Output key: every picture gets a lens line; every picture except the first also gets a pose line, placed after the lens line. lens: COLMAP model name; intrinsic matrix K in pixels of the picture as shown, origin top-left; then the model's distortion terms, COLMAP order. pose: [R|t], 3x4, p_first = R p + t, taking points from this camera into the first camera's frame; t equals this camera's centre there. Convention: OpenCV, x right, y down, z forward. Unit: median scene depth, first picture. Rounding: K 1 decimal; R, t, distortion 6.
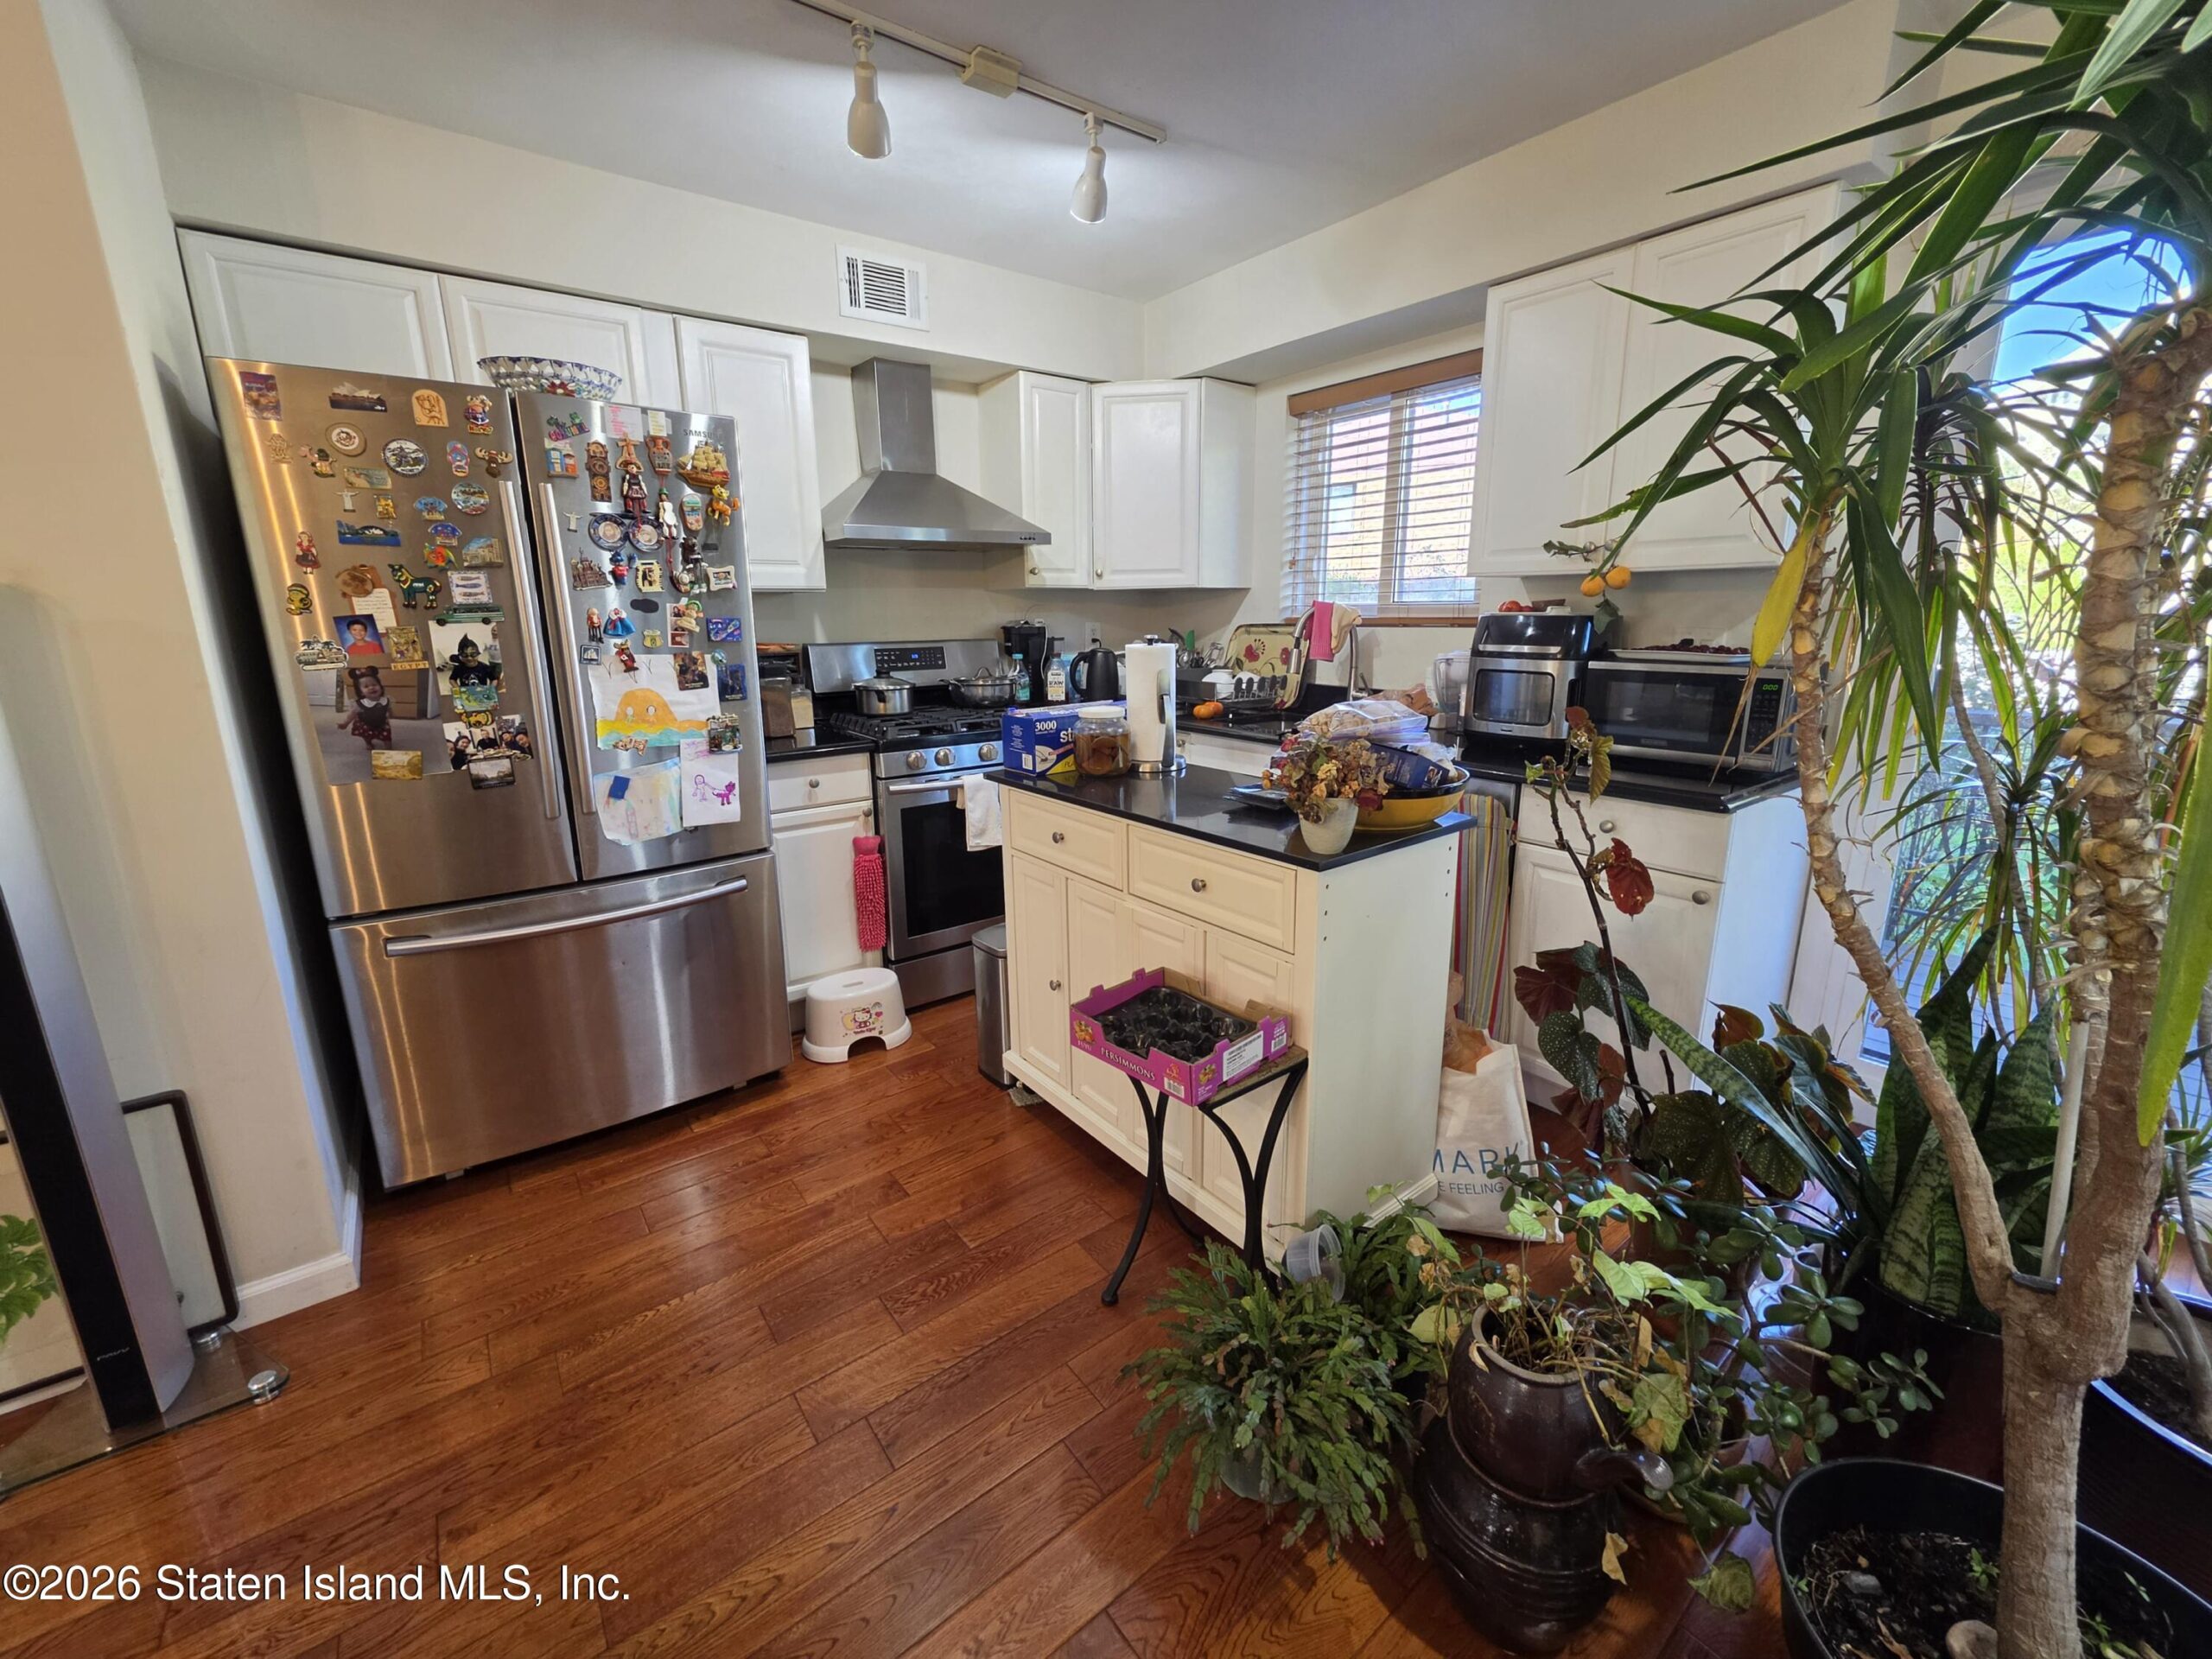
lens RADIAL K [[890.9, 0, 1099.7], [0, 890.9, 805.8], [0, 0, 1]] dist [-0.000310, 0.000564]
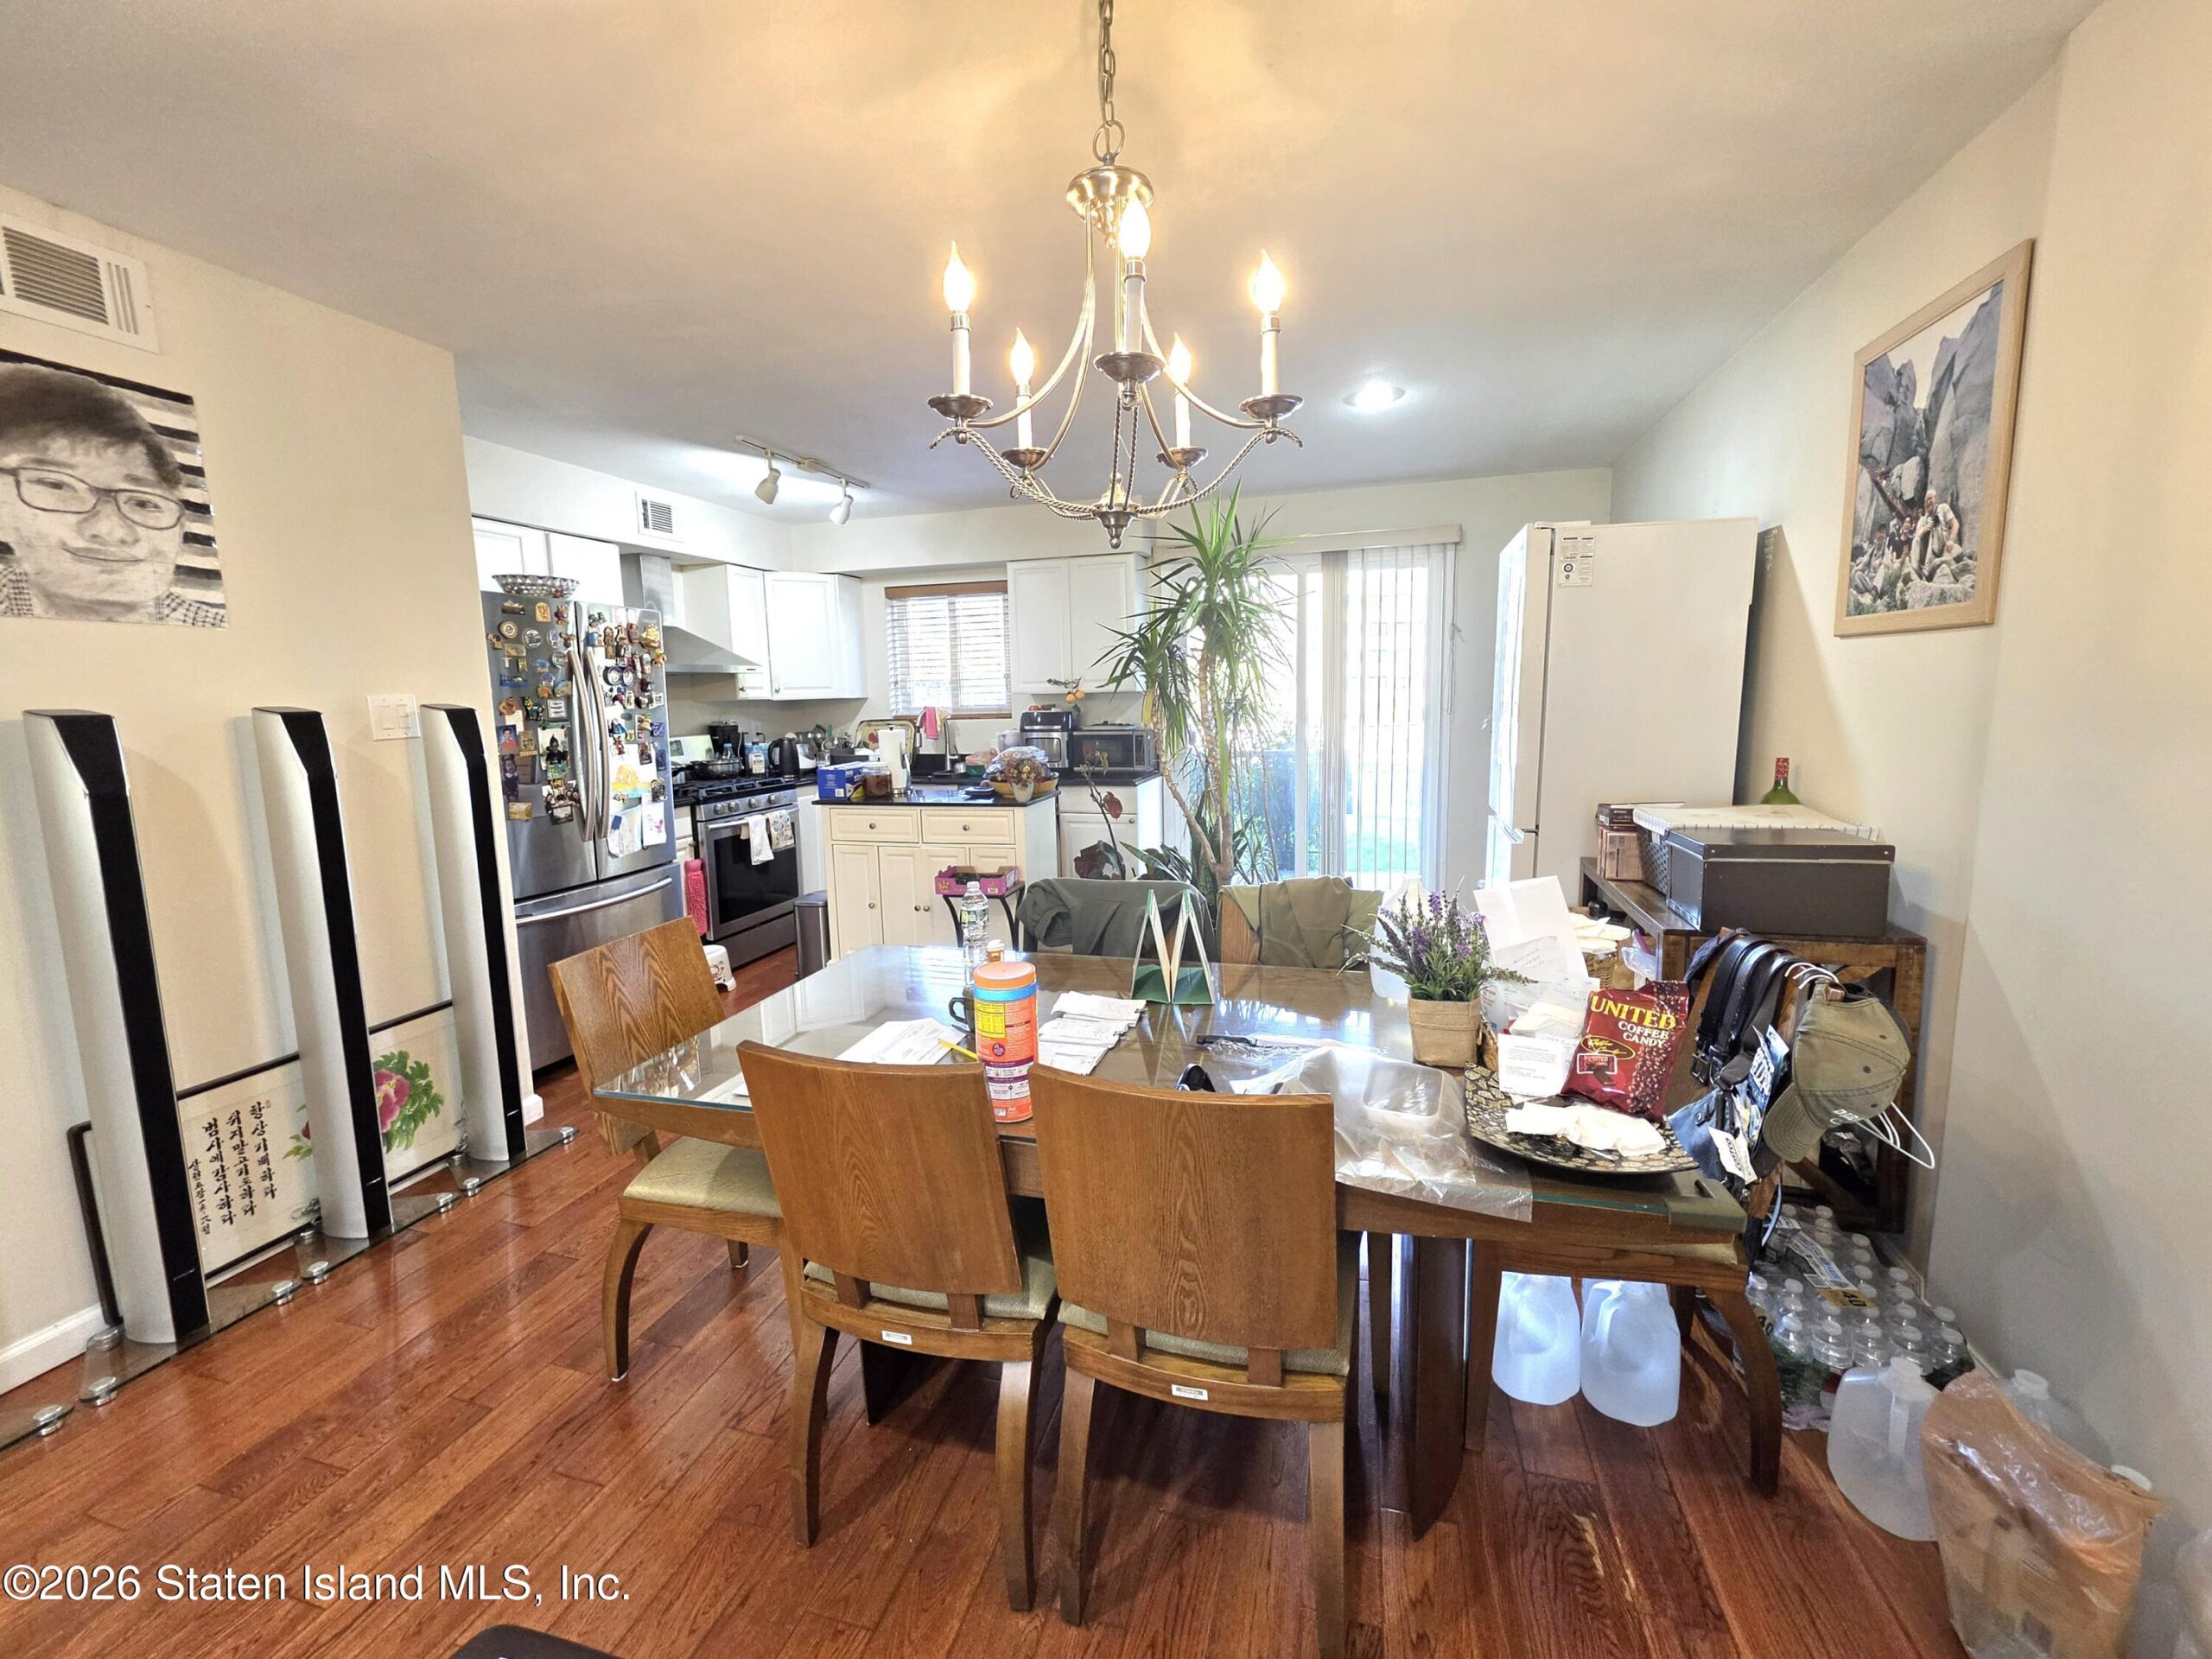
lens RADIAL K [[890.9, 0, 1099.7], [0, 890.9, 805.8], [0, 0, 1]] dist [-0.000310, 0.000564]
pose [[0.808596, -0.080695, 0.582804, -0.742738], [0.141483, 0.988152, -0.059477, 0.170198], [-0.571099, 0.130550, 0.810433, -0.857070]]
